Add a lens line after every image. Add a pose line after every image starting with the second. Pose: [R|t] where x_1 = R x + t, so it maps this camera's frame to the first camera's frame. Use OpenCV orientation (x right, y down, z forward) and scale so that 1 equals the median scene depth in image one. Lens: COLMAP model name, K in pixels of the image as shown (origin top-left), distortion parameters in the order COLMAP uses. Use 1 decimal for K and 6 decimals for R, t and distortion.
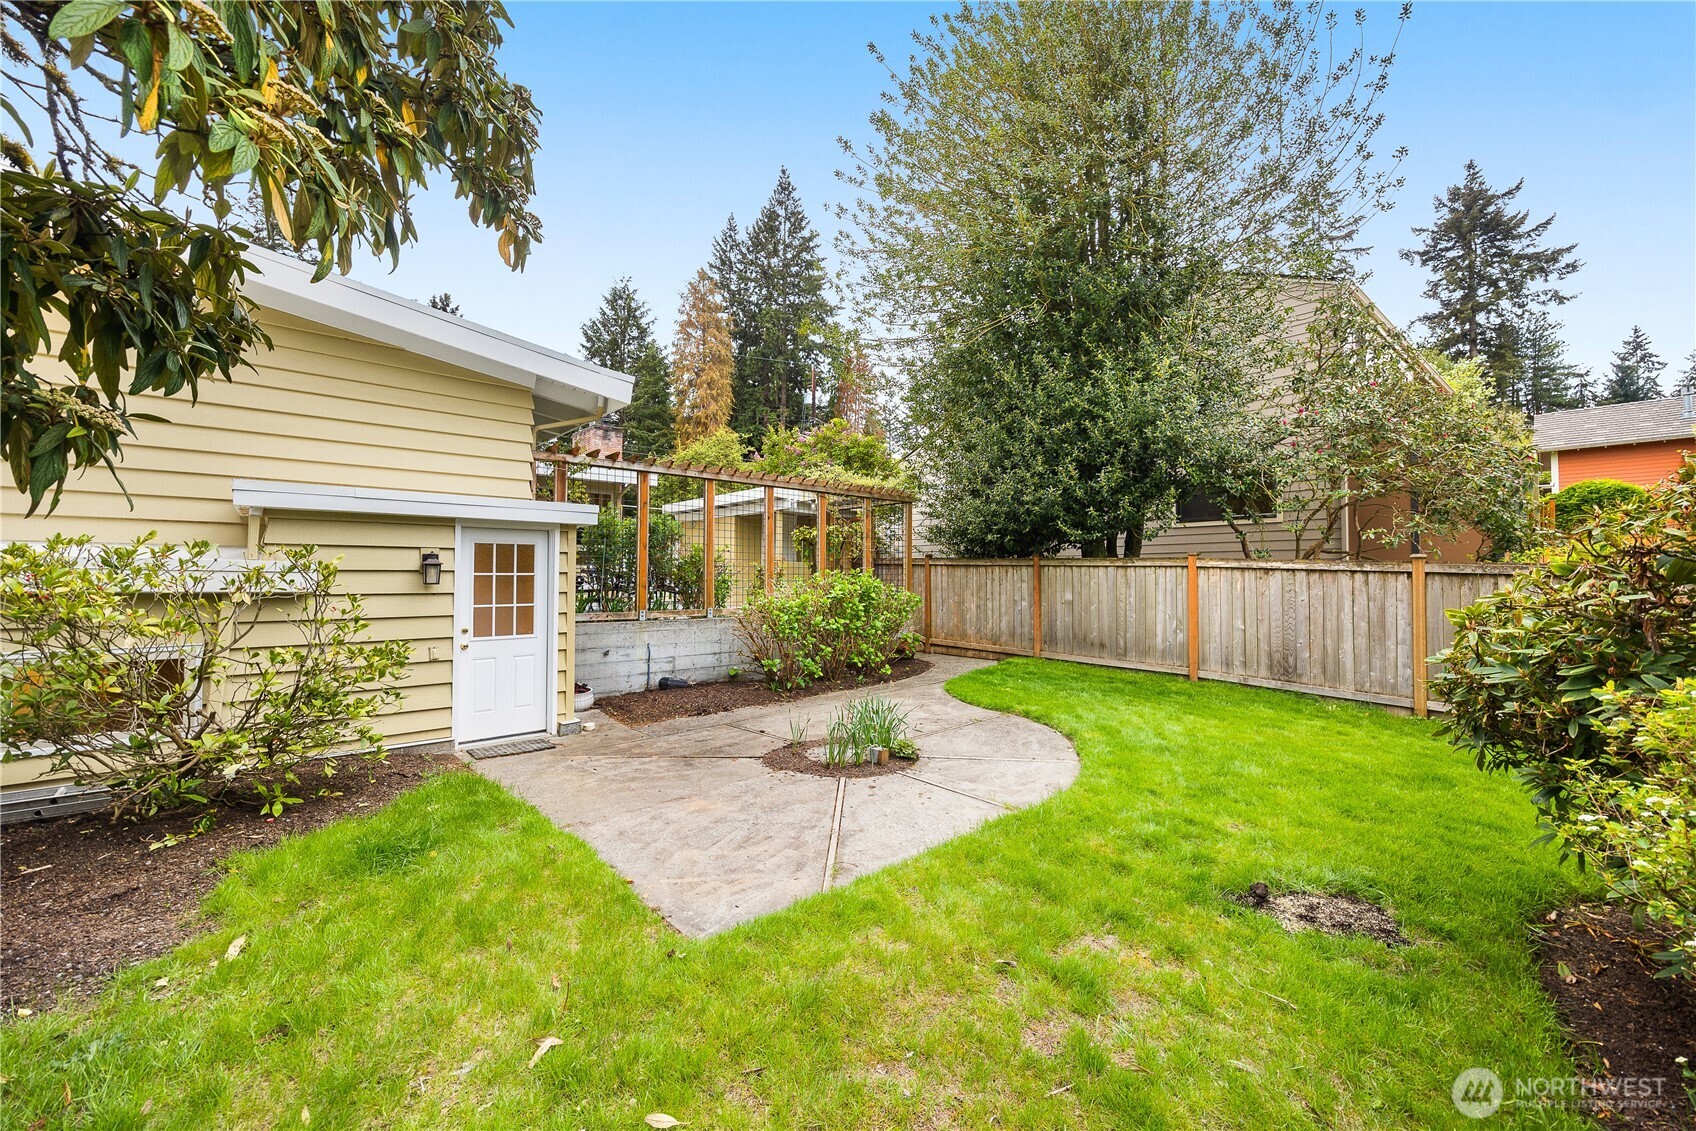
lens RADIAL K [[651.4, 0, 848.0], [0, 651.4, 565.5], [0, 0, 1]] dist [0.000280, 0.000029]
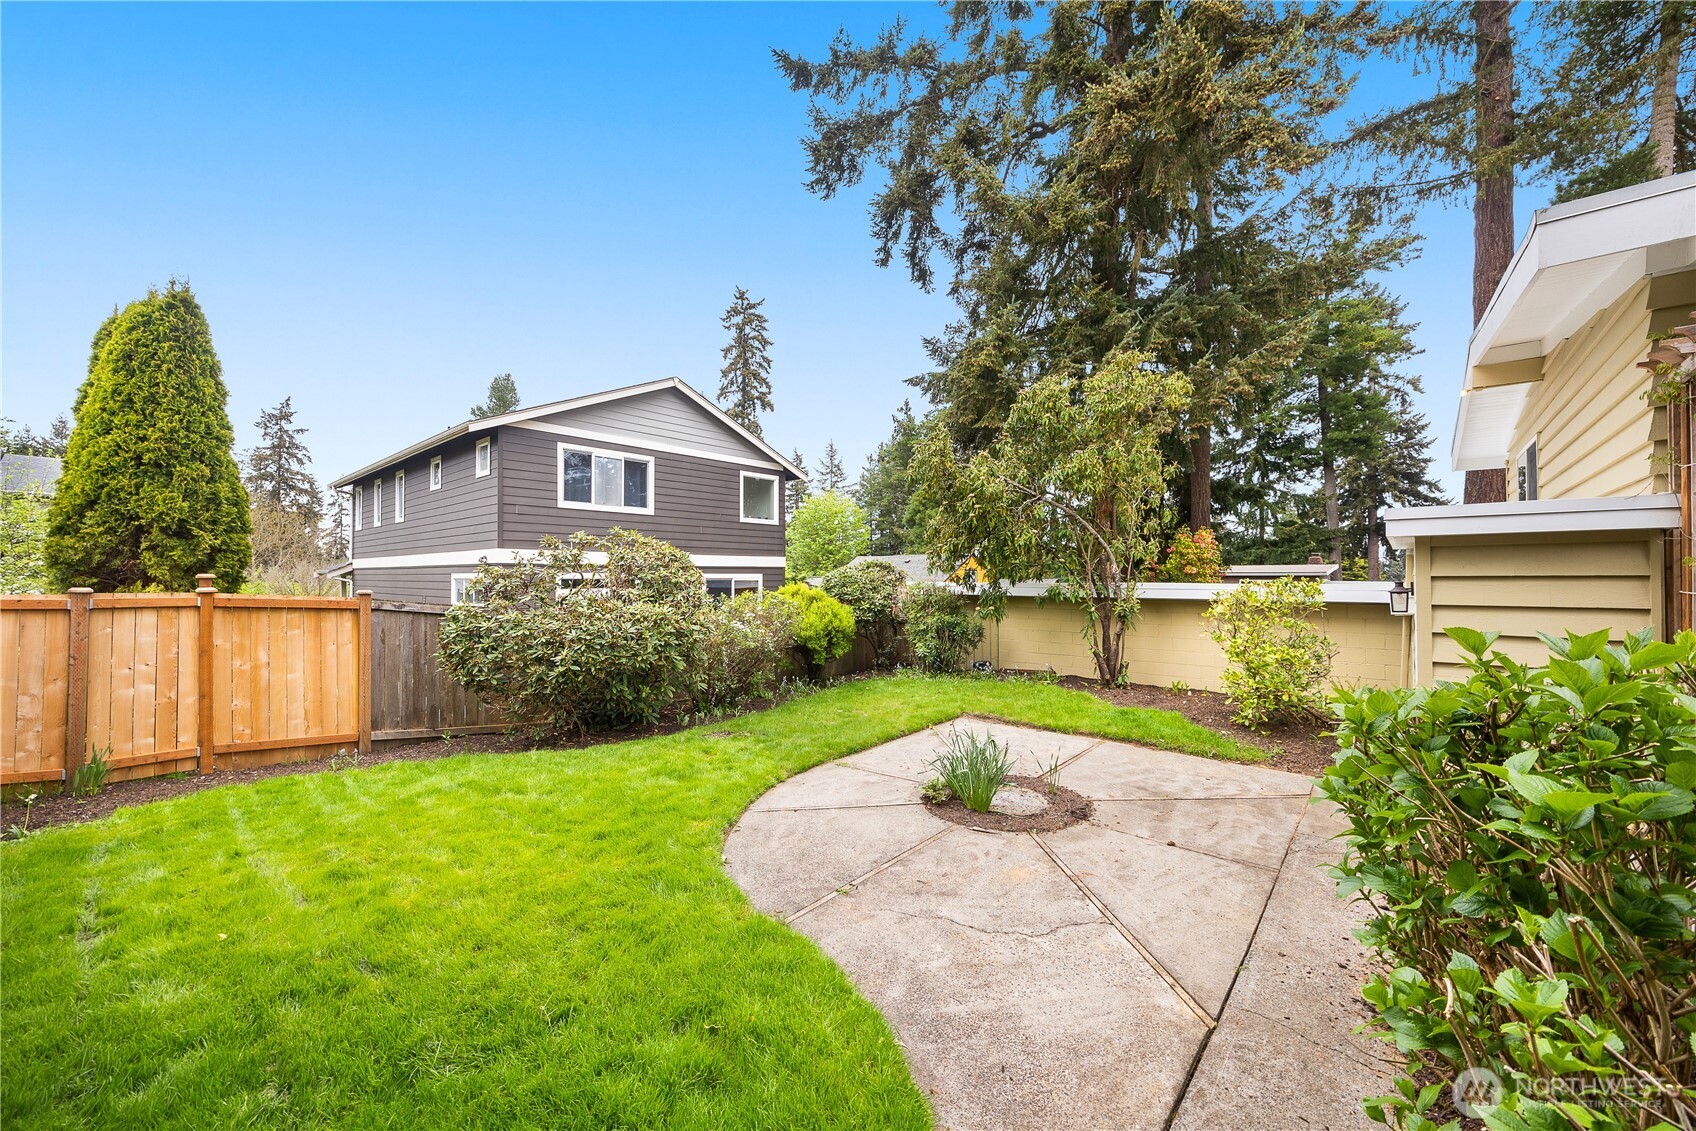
lens RADIAL K [[651.4, 0, 848.0], [0, 651.4, 565.5], [0, 0, 1]] dist [0.000280, 0.000029]
pose [[-0.991127, -0.004622, -0.132840, 0.325317], [0.000615, 0.999225, -0.039357, -0.004475], [0.132919, -0.039089, -0.990356, 1.818725]]
